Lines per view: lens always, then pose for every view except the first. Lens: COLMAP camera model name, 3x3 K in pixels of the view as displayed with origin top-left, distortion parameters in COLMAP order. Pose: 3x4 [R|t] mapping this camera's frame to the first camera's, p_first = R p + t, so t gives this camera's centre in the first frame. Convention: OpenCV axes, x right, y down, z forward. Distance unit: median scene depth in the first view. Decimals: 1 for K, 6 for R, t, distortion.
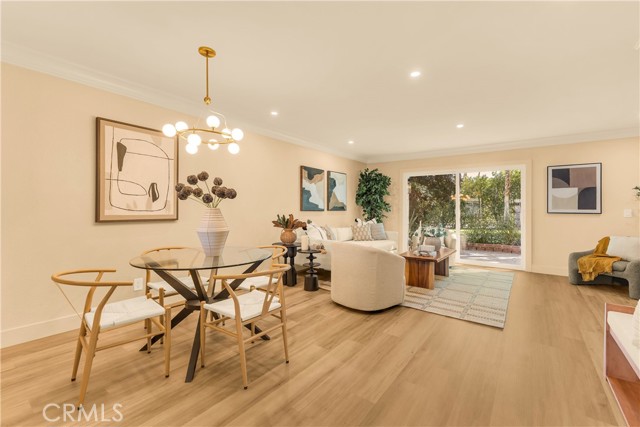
lens RADIAL K [[274.6, 0, 321.7], [0, 274.6, 208.3], [0, 0, 1]] dist [0.001123, 0.000162]
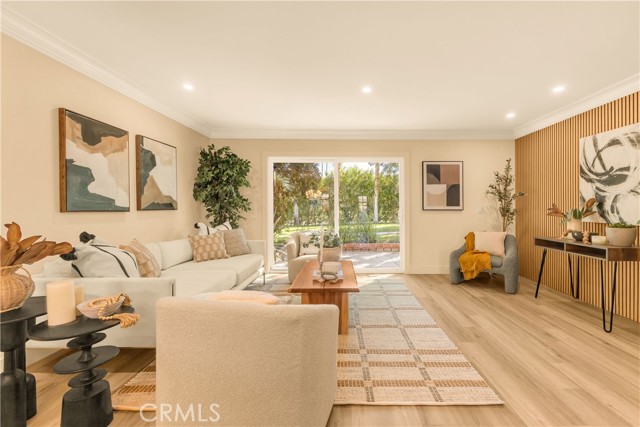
lens RADIAL K [[285.1, 0, 344.2], [0, 285.1, 207.7], [0, 0, 1]] dist [0.008471, -0.000314]
pose [[0.793538, -0.008009, 0.608468, 0.002069], [0.004951, 0.999965, 0.006704, 0.001220], [-0.608501, -0.002308, 0.793550, 0.369390]]
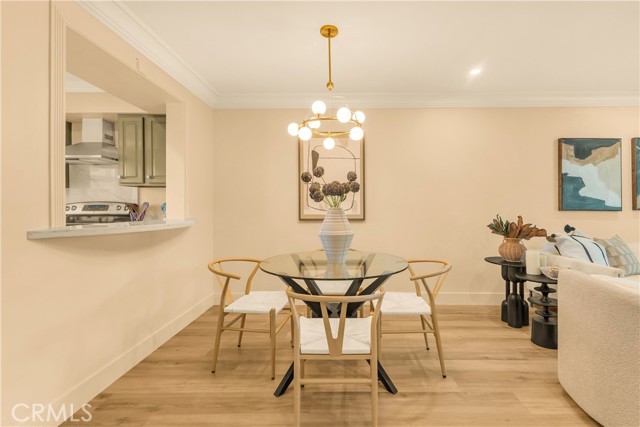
lens RADIAL K [[285.1, 0, 344.2], [0, 285.1, 207.7], [0, 0, 1]] dist [0.008471, -0.000314]
pose [[0.598644, -0.008723, -0.800968, 0.152814], [0.007377, 0.999958, -0.005377, 0.002375], [0.800982, -0.002690, 0.598683, 0.216886]]
